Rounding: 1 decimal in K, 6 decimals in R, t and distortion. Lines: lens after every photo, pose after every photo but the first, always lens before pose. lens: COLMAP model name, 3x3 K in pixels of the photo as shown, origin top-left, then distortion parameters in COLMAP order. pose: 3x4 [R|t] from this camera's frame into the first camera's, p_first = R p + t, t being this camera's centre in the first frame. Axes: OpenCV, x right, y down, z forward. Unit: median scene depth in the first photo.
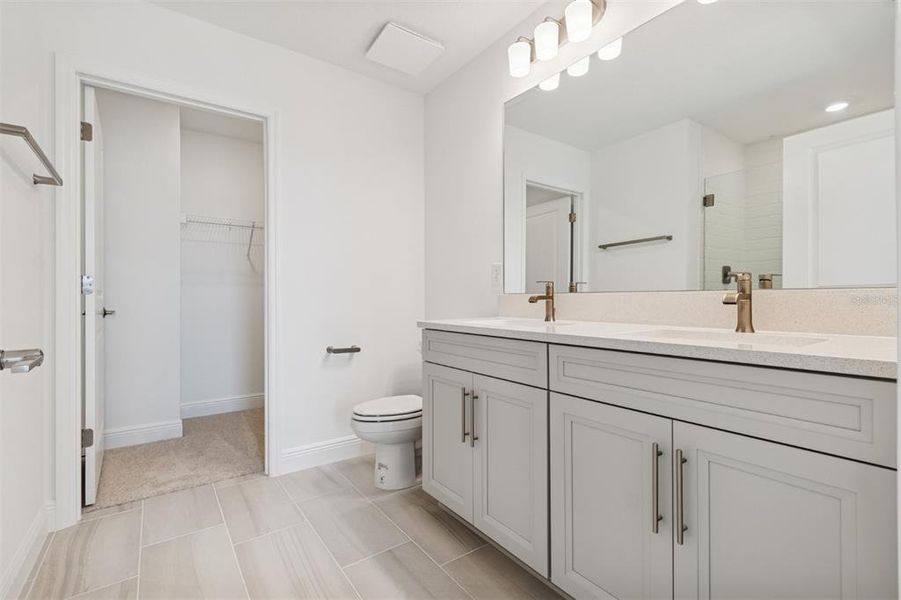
lens RADIAL K [[401.0, 0, 444.7], [0, 401.0, 302.0], [0, 0, 1]] dist [0.002200, 0.000172]
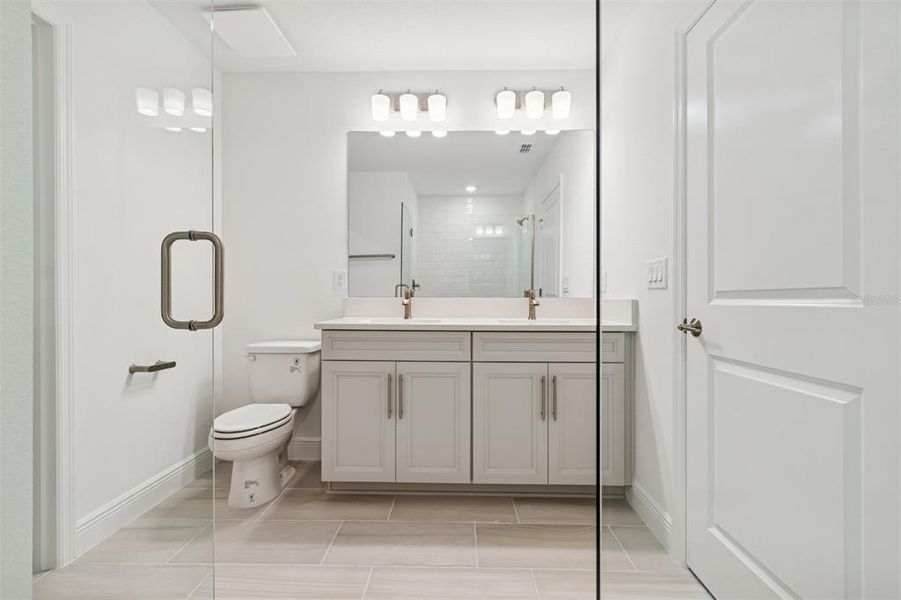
lens RADIAL K [[401.0, 0, 444.7], [0, 401.0, 302.0], [0, 0, 1]] dist [0.002200, 0.000172]
pose [[0.597090, -0.003322, 0.802167, -0.682973], [0.000342, 0.999992, 0.003887, -0.012425], [-0.802174, -0.002047, 0.597087, 0.100234]]
